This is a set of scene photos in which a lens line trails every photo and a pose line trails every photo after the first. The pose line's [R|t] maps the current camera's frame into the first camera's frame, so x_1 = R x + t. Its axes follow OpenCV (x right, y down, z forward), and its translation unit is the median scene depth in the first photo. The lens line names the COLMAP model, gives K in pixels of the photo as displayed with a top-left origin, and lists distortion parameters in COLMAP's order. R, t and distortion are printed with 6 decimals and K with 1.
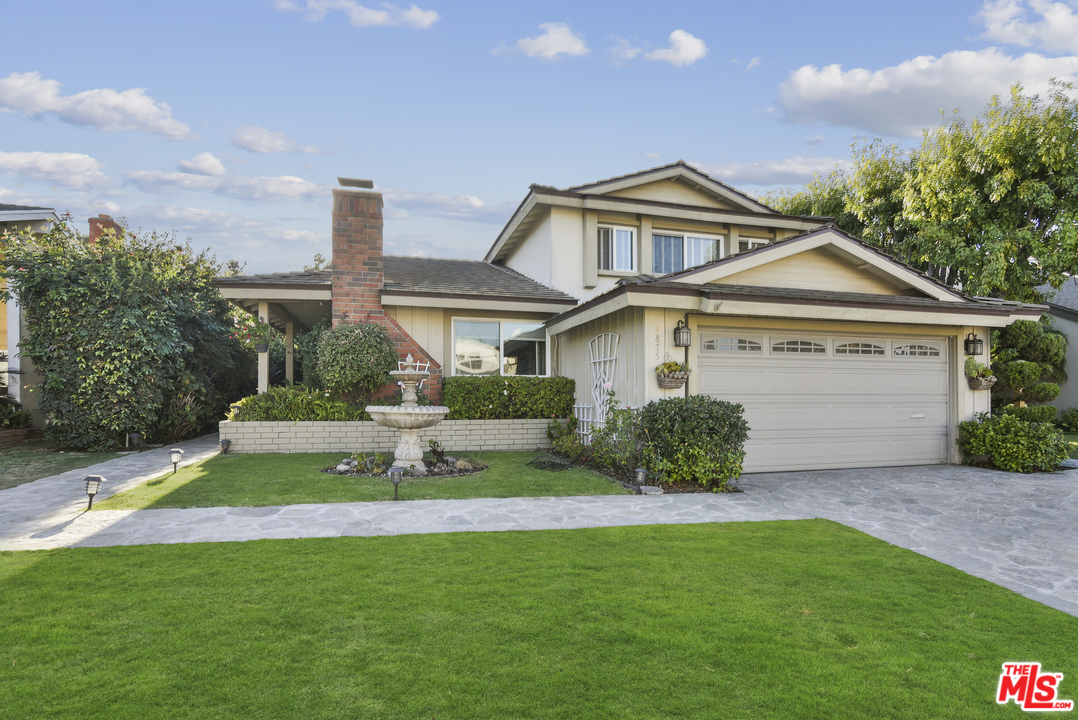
lens RADIAL K [[536.2, 0, 542.5], [0, 536.2, 373.2], [0, 0, 1]] dist [-0.017634, 0.000095]
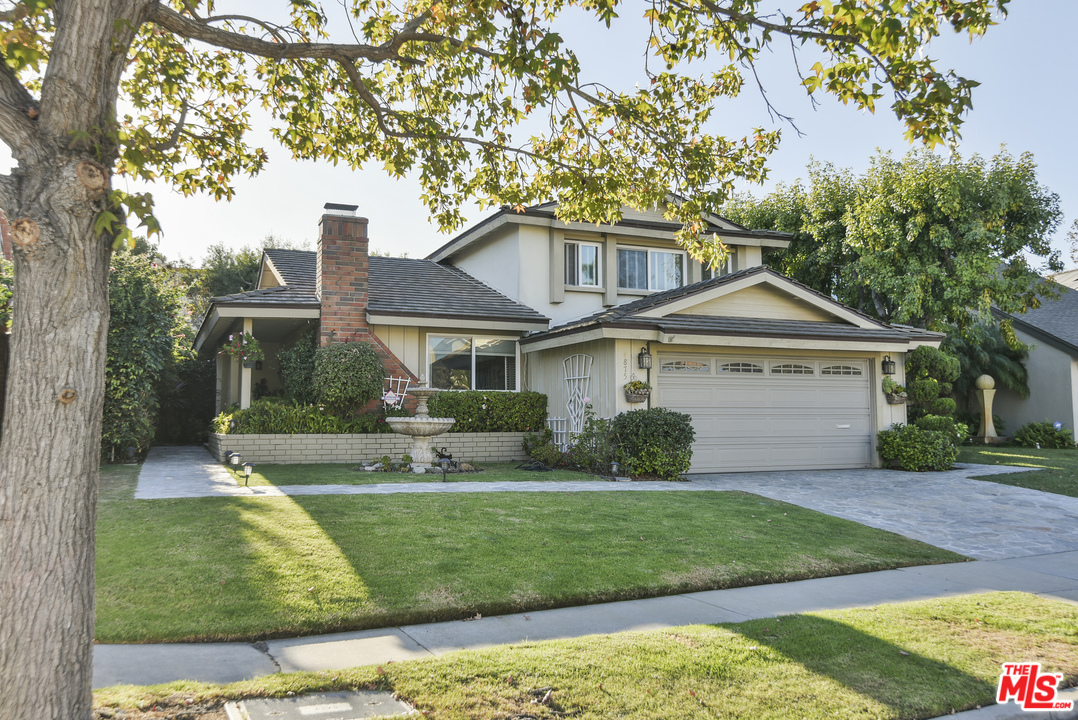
lens RADIAL K [[769.9, 0, 537.0], [0, 769.9, 320.6], [0, 0, 1]] dist [0.000531, 0.000400]
pose [[0.994074, 0.011382, 0.108105, -0.149094], [-0.002632, 0.996732, -0.080739, -0.013043], [-0.108671, 0.079976, 0.990855, -0.614830]]
